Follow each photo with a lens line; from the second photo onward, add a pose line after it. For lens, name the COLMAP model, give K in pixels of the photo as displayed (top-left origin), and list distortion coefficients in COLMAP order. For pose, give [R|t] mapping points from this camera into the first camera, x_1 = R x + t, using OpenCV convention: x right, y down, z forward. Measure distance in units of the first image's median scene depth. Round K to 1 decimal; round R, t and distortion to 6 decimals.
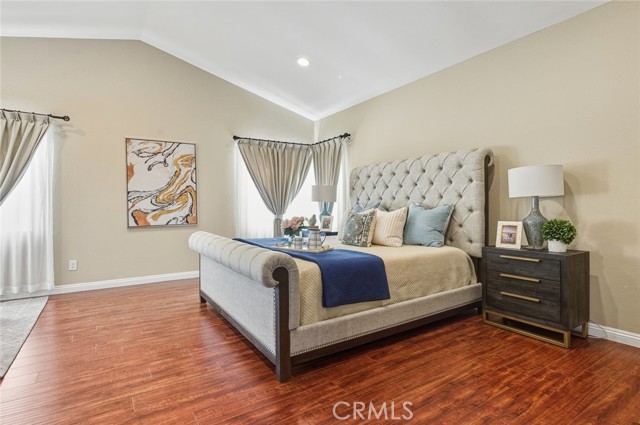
lens RADIAL K [[320.3, 0, 315.3], [0, 320.3, 212.1], [0, 0, 1]] dist [-0.001453, 0.000015]
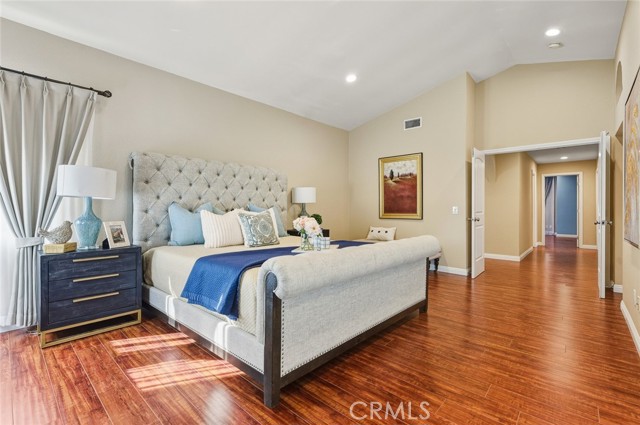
lens RADIAL K [[291.7, 0, 315.6], [0, 291.7, 206.3], [0, 0, 1]] dist [-0.000084, 0.001477]
pose [[-0.236344, 0.008648, 0.971631, -1.286136], [0.012487, 0.999905, -0.005862, -0.020088], [-0.971589, 0.010747, -0.236430, 1.686944]]
